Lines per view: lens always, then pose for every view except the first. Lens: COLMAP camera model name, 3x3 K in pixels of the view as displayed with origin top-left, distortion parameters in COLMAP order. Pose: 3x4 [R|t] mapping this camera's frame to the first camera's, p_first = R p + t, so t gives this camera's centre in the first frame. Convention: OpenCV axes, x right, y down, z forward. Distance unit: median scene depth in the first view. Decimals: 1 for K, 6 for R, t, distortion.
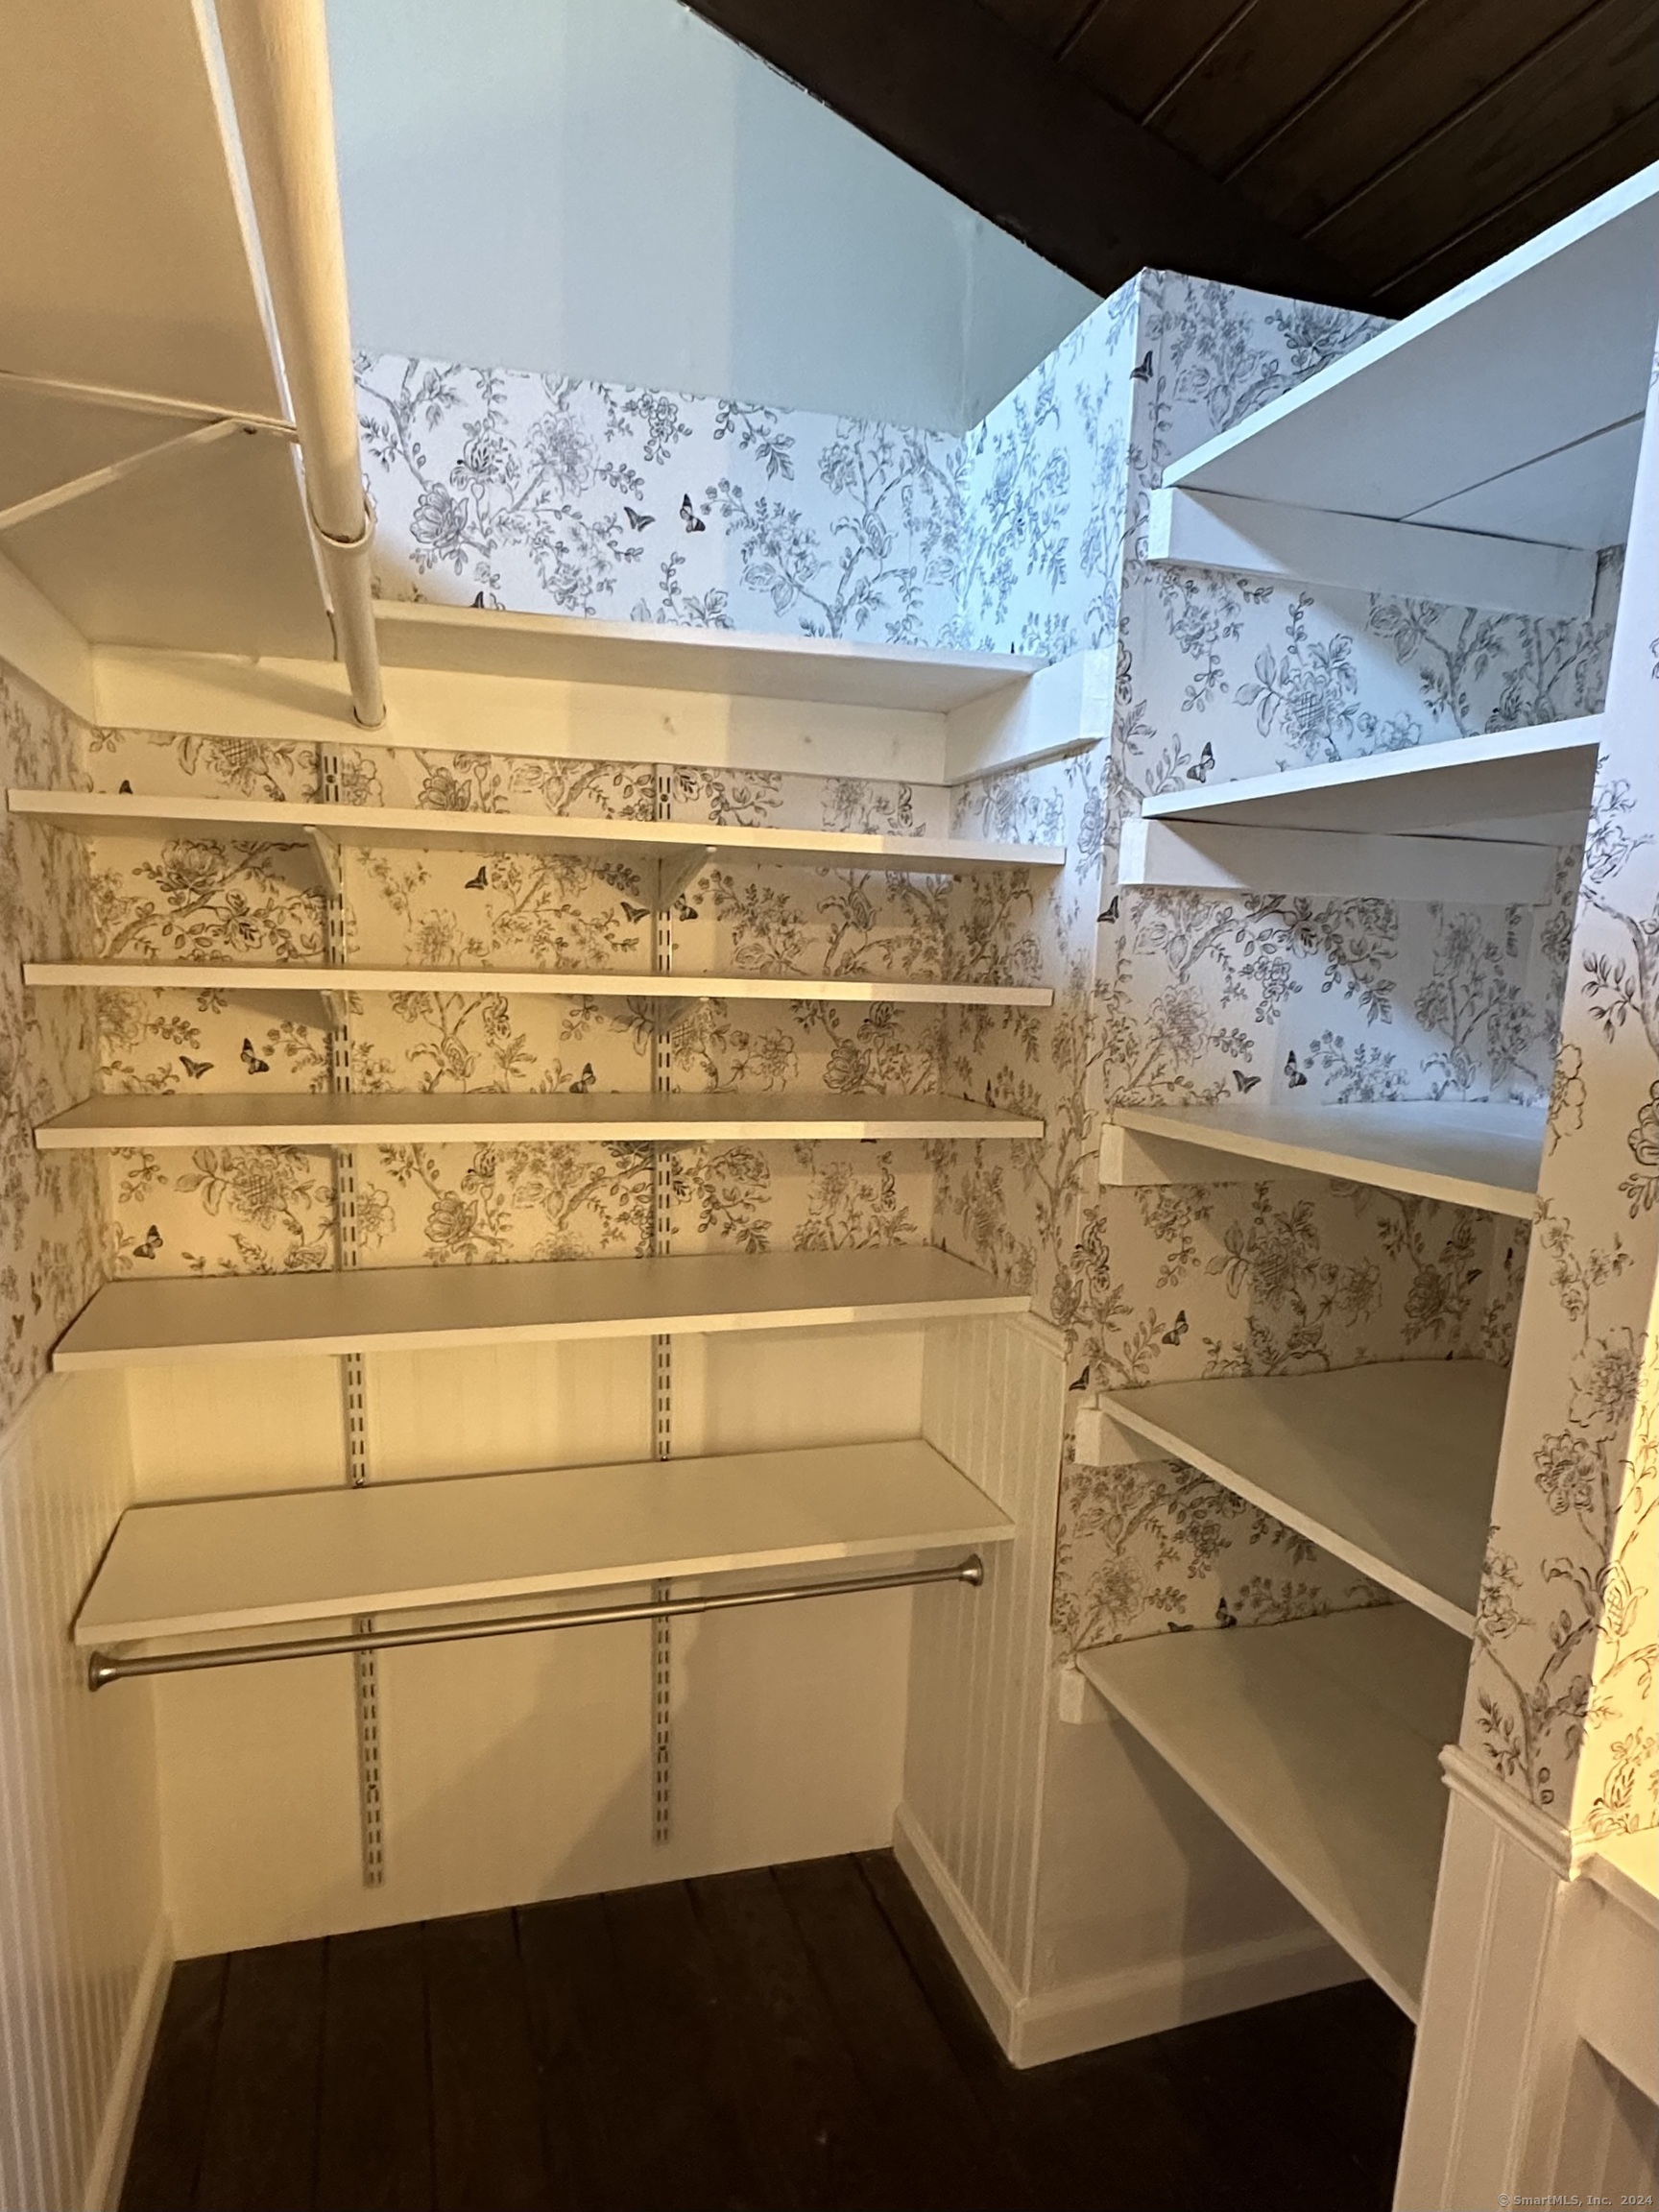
lens RADIAL K [[1183.8, 0, 829.5], [0, 1183.8, 1106.0], [0, 0, 1]] dist [0.000078, 0.000586]
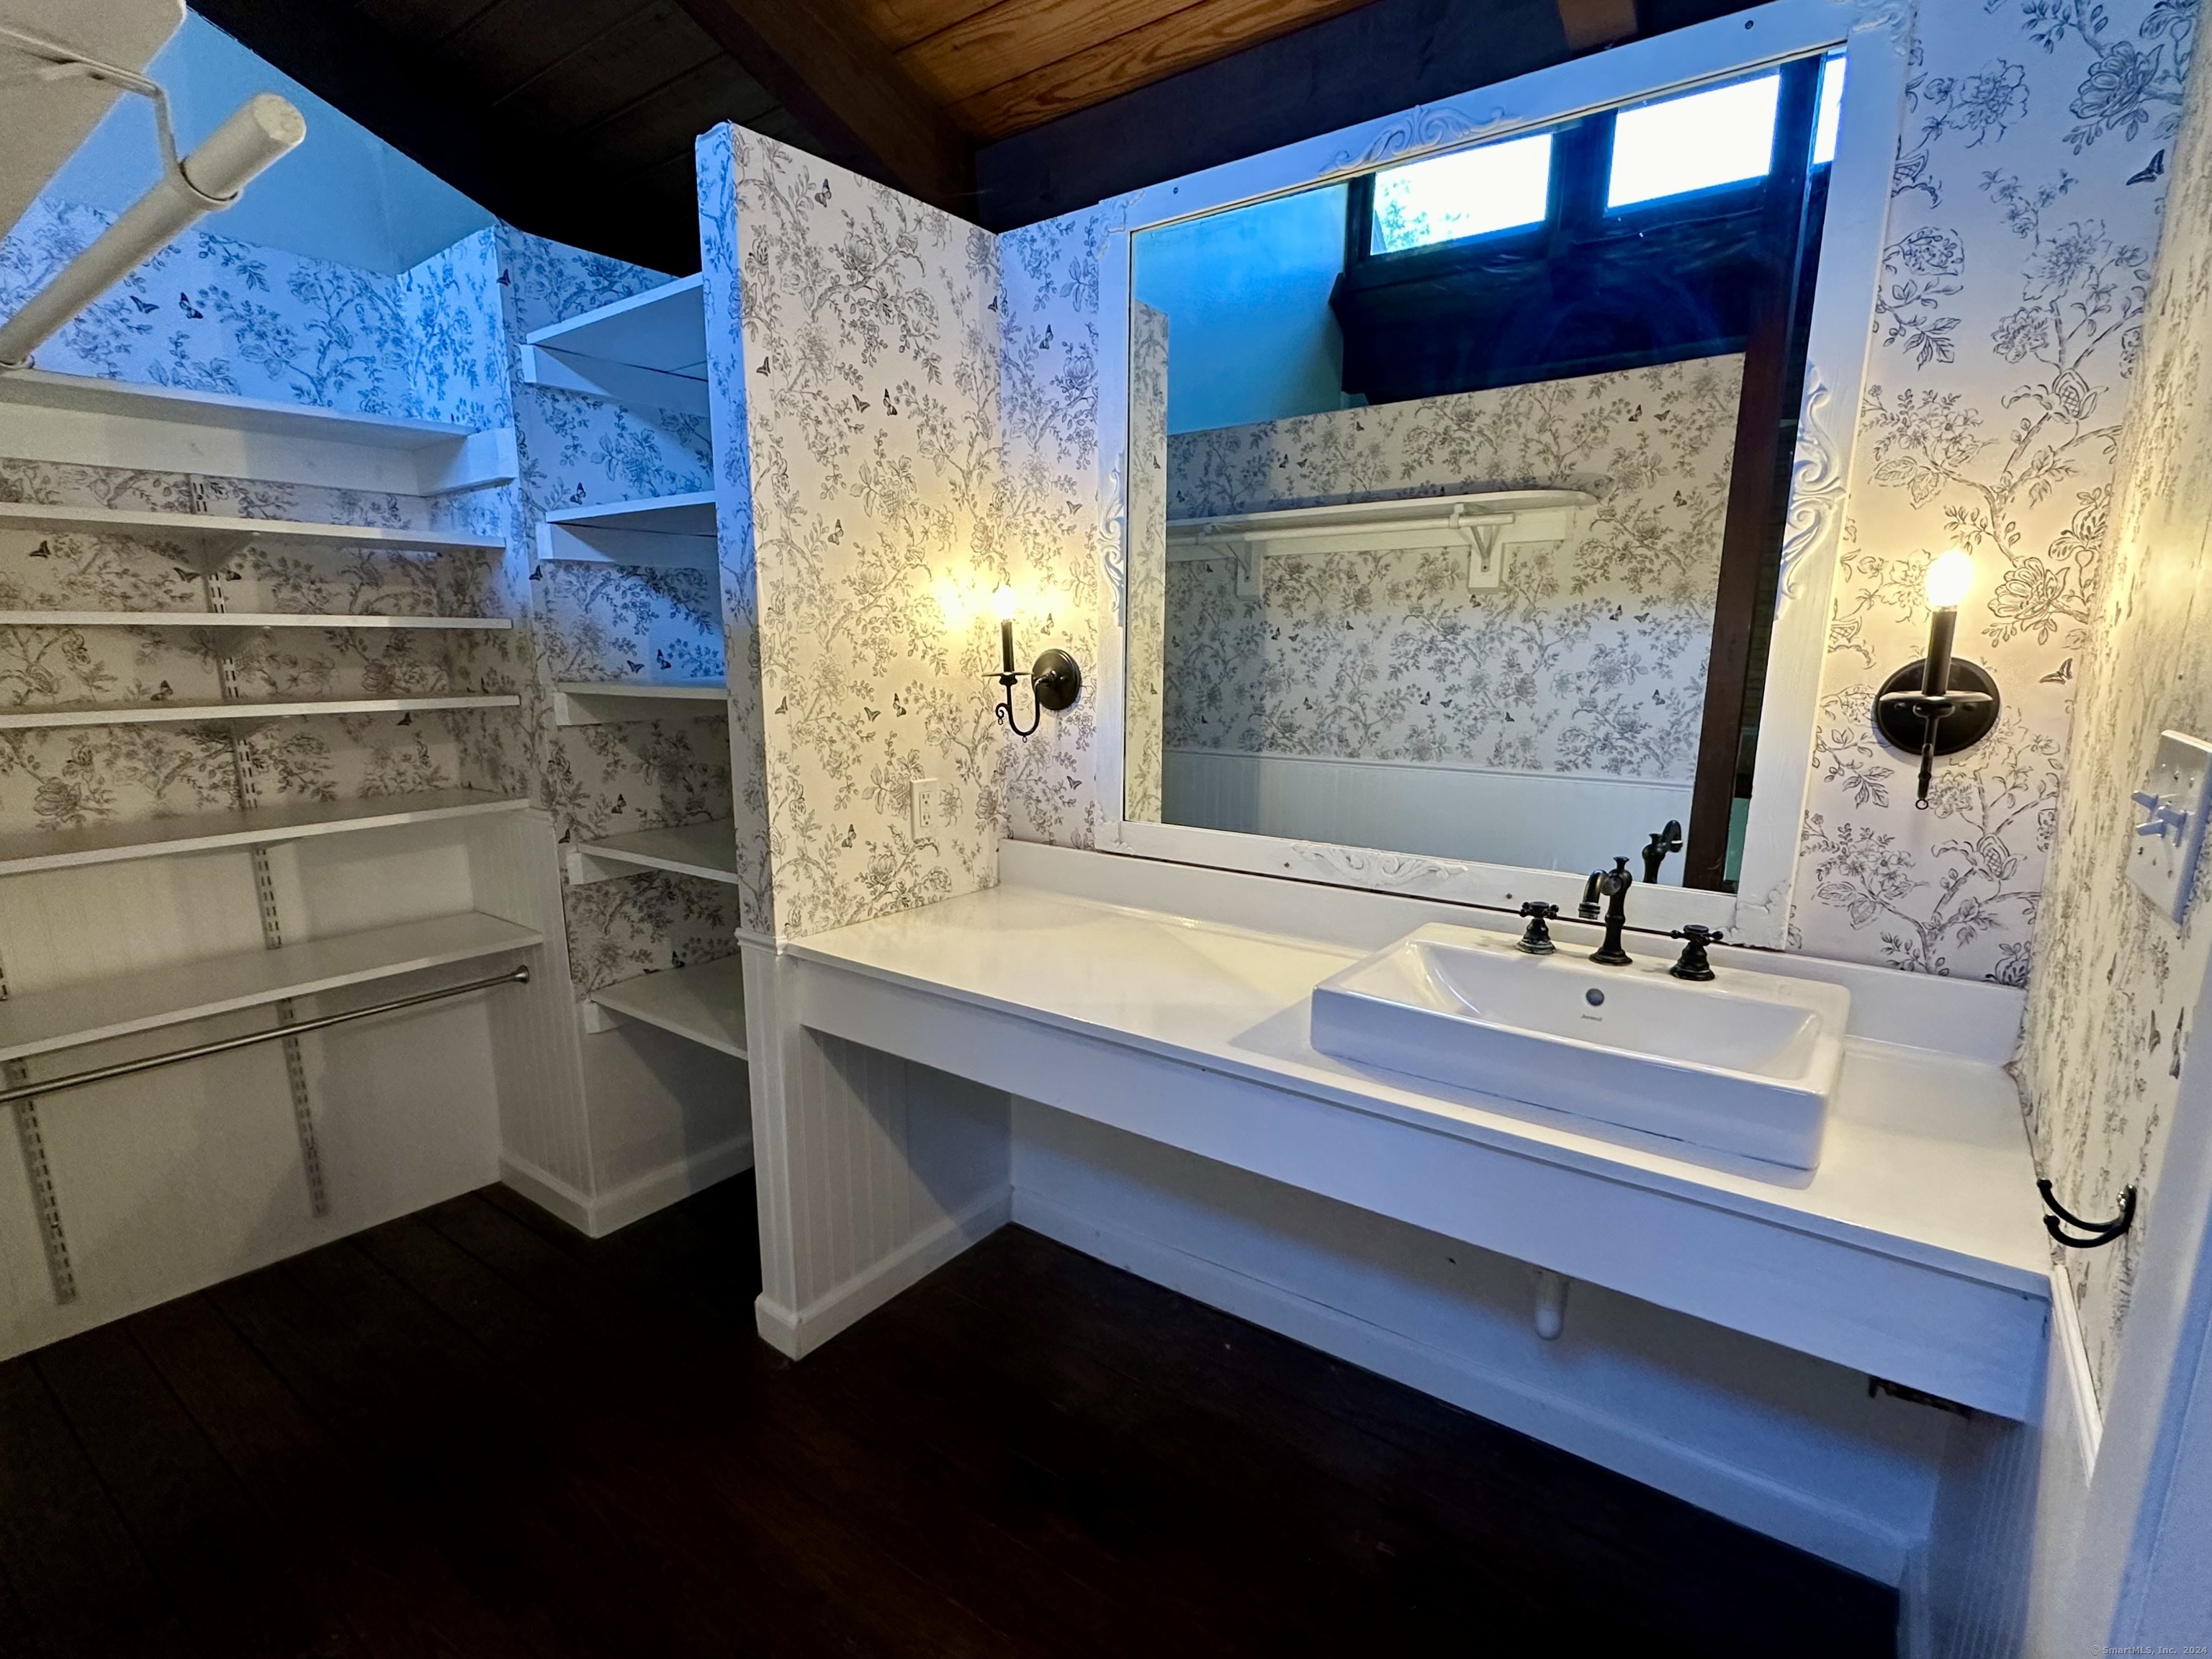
lens RADIAL K [[1055.9, 0, 1118.6], [0, 1055.9, 853.6], [0, 0, 1]] dist [-0.002201, 0.000638]
pose [[0.802574, -0.148237, 0.577842, -0.044817], [0.102726, 0.988507, 0.110910, 0.160119], [-0.587641, -0.029654, 0.808578, -0.790657]]
